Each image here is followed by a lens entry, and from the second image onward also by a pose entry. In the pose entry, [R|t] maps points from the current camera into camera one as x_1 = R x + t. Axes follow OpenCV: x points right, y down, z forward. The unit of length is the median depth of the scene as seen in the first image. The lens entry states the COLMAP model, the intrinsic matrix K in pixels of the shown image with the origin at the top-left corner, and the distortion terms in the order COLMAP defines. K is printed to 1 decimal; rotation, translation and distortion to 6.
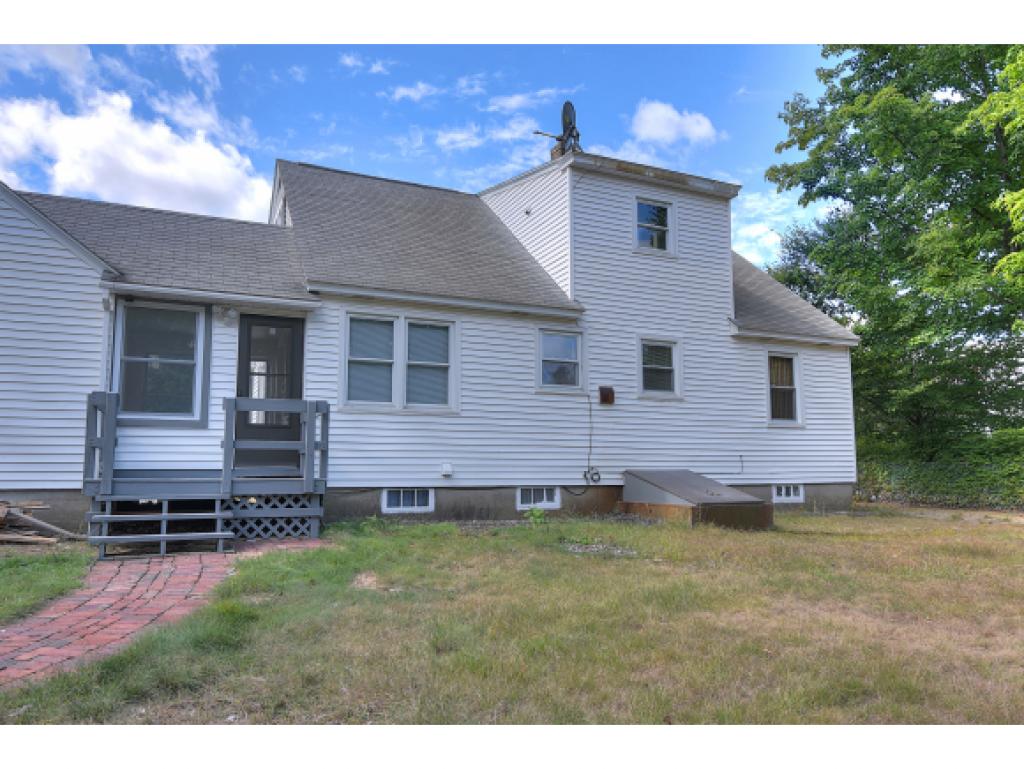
lens RADIAL K [[735.3, 0, 511.7], [0, 735.3, 383.1], [0, 0, 1]] dist [-0.012719, 0.000407]
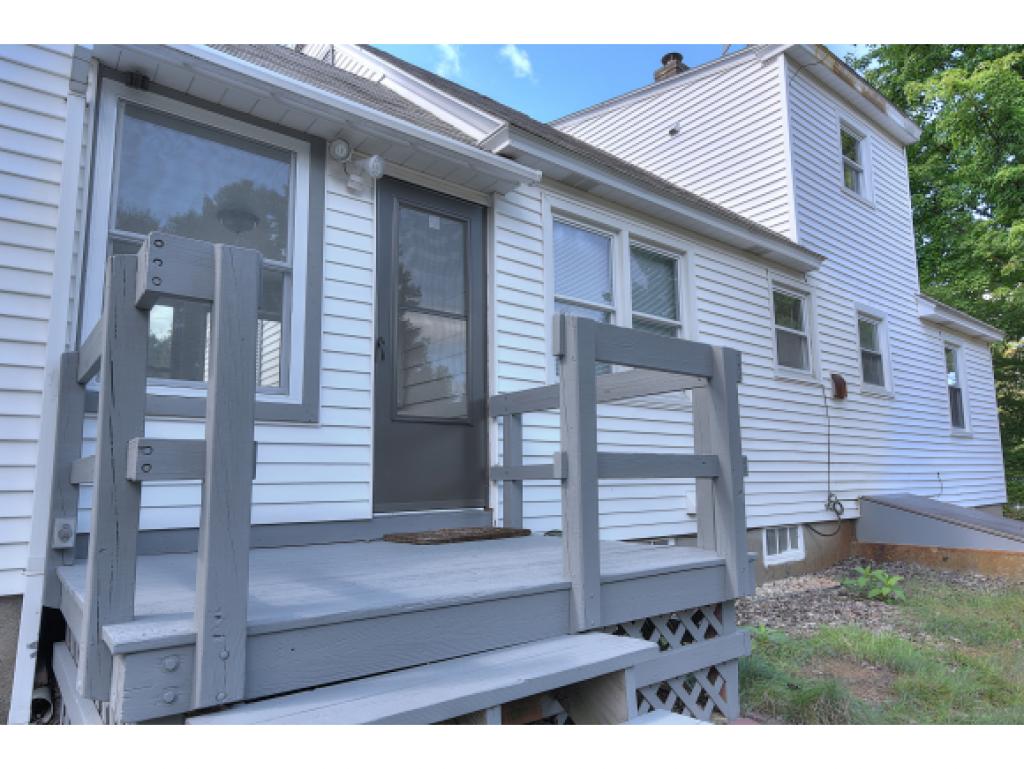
lens RADIAL K [[666.3, 0, 514.4], [0, 666.3, 389.3], [0, 0, 1]] dist [-0.017570, -0.003496]
pose [[0.971580, 0.022703, 0.235620, -0.316905], [-0.018156, 0.999605, -0.021449, 0.038557], [-0.236014, 0.016561, 0.971609, 0.483439]]
